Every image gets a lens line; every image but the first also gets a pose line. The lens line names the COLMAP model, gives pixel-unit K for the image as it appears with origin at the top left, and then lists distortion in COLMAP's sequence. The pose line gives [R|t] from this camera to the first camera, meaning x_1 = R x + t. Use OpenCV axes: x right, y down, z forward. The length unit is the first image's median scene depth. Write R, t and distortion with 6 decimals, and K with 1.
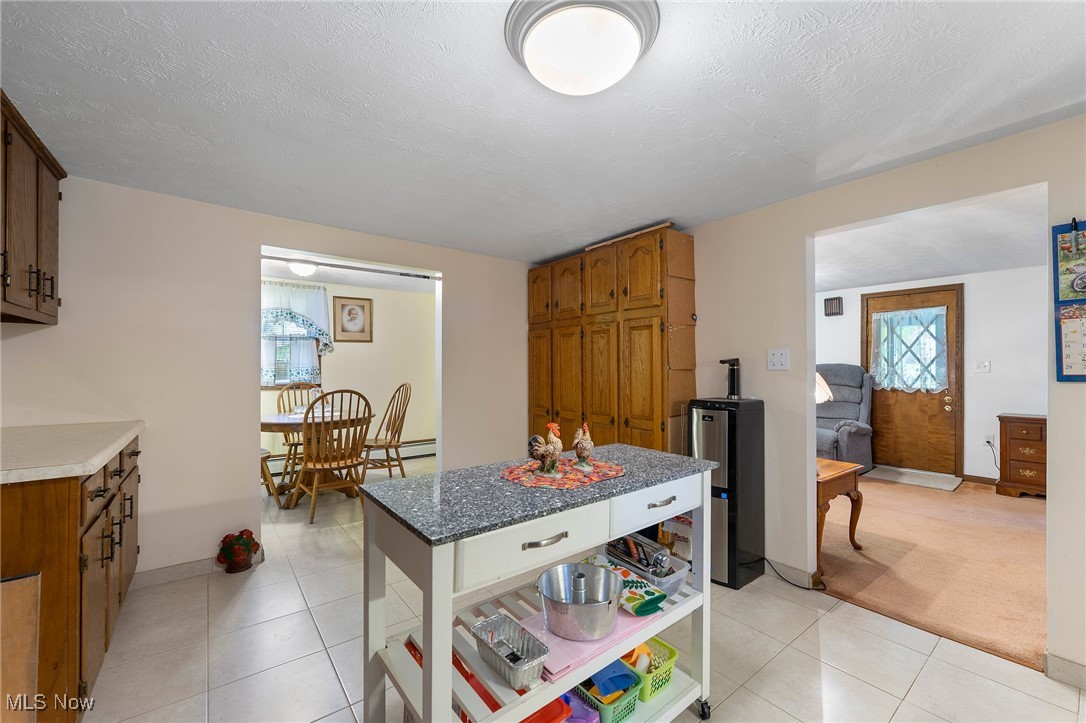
lens RADIAL K [[438.8, 0, 543.4], [0, 438.8, 364.6], [0, 0, 1]] dist [0.000096, 0.000095]
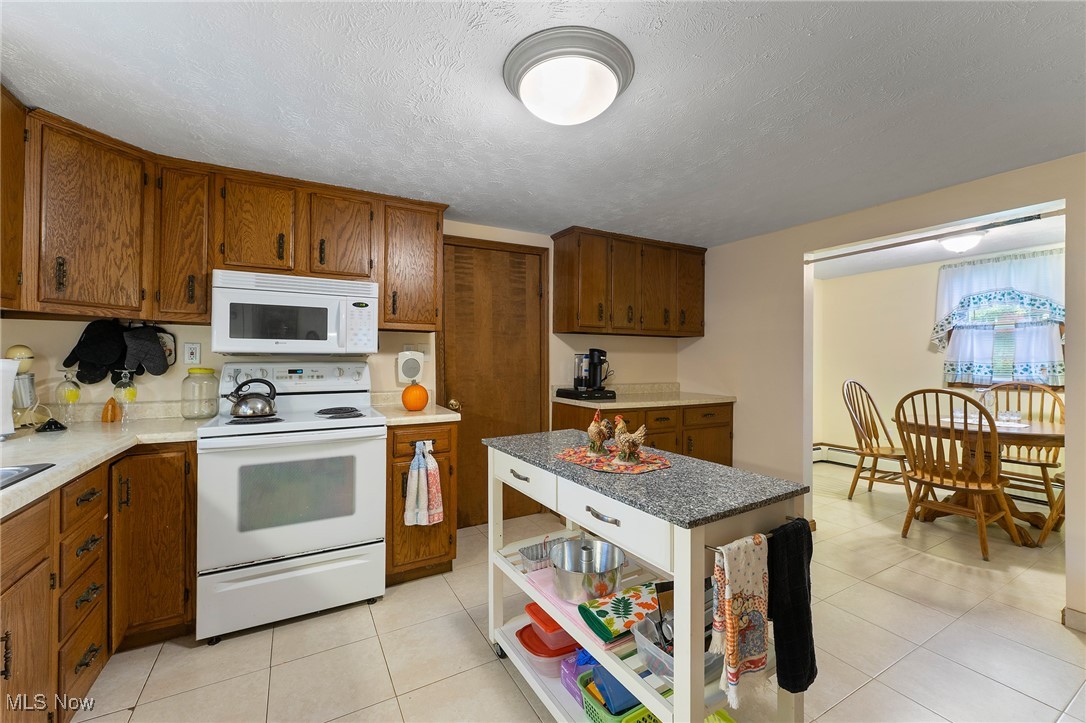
lens RADIAL K [[433.0, 0, 539.8], [0, 433.0, 361.4], [0, 0, 1]] dist [-0.000614, -0.000232]
pose [[-0.149474, 0.001061, -0.988765, 0.315973], [0.000854, 0.999999, 0.000944, 0.003124], [0.988765, -0.000704, -0.149474, 0.282536]]
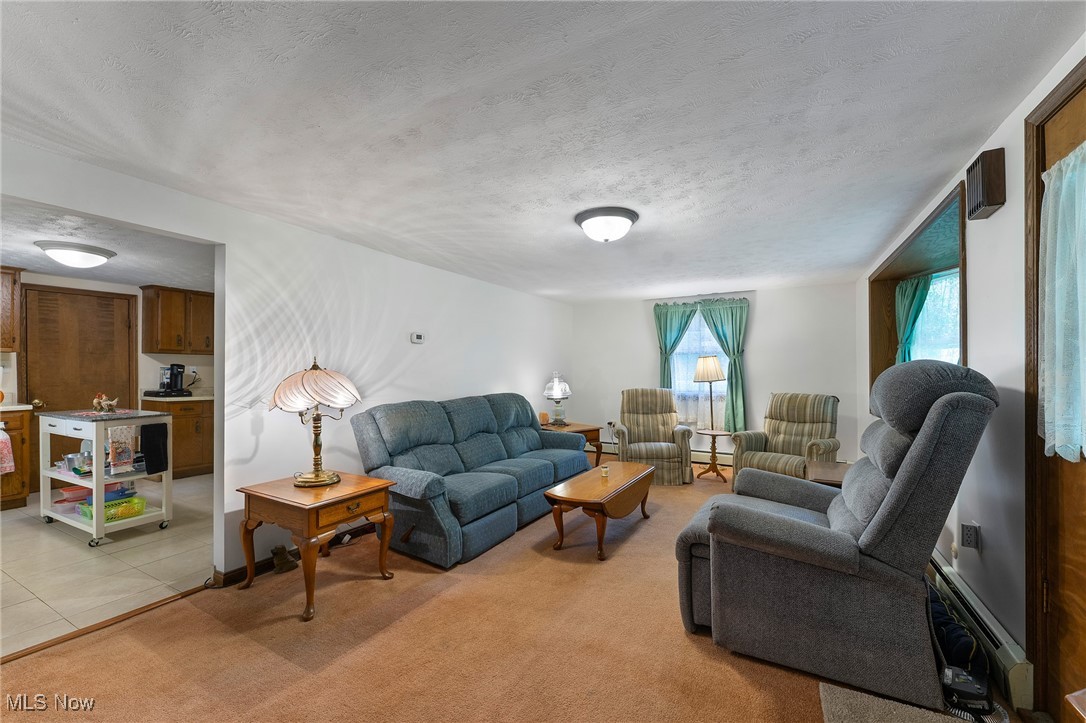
lens RADIAL K [[434.8, 0, 546.1], [0, 434.8, 371.3], [0, 0, 1]] dist [0.000373, 0.000057]
pose [[0.403816, -0.001452, -0.914839, 0.963245], [0.004253, 0.999991, 0.000290, 0.005056], [0.914830, -0.004008, 0.403819, 0.666387]]
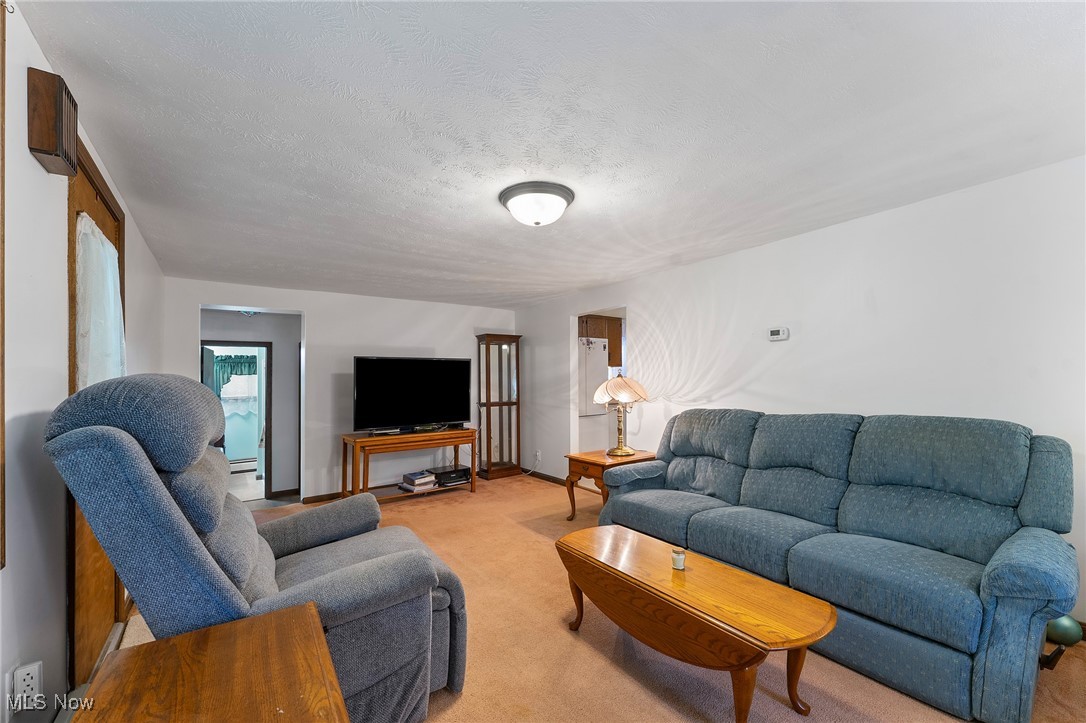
lens RADIAL K [[439.6, 0, 538.7], [0, 439.6, 370.4], [0, 0, 1]] dist [-0.000896, -0.000134]
pose [[-0.998816, 0.016596, 0.045721, 0.463684], [0.015176, 0.999397, -0.031230, 0.012059], [-0.046212, -0.030499, -0.998466, 1.437154]]
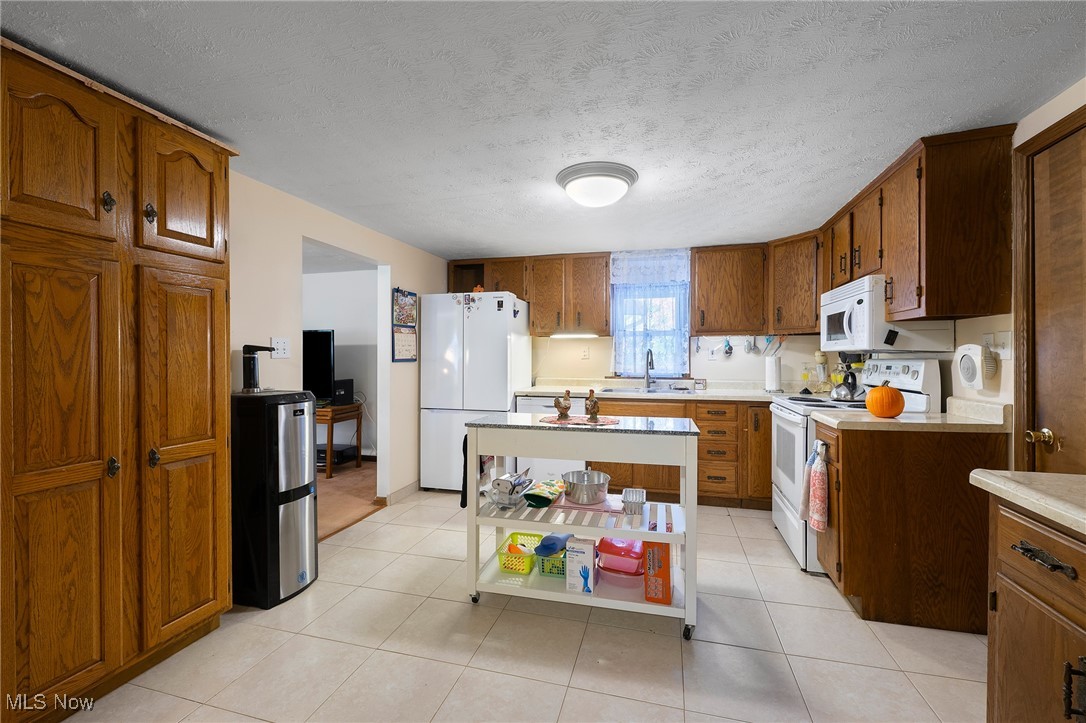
lens RADIAL K [[427.9, 0, 549.0], [0, 427.9, 355.6], [0, 0, 1]] dist [-0.000276, -0.000055]
pose [[-0.611408, 0.000218, 0.791316, -0.325494], [-0.004701, 0.999981, -0.003907, 0.004065], [-0.791302, -0.006109, -0.611395, 0.593163]]
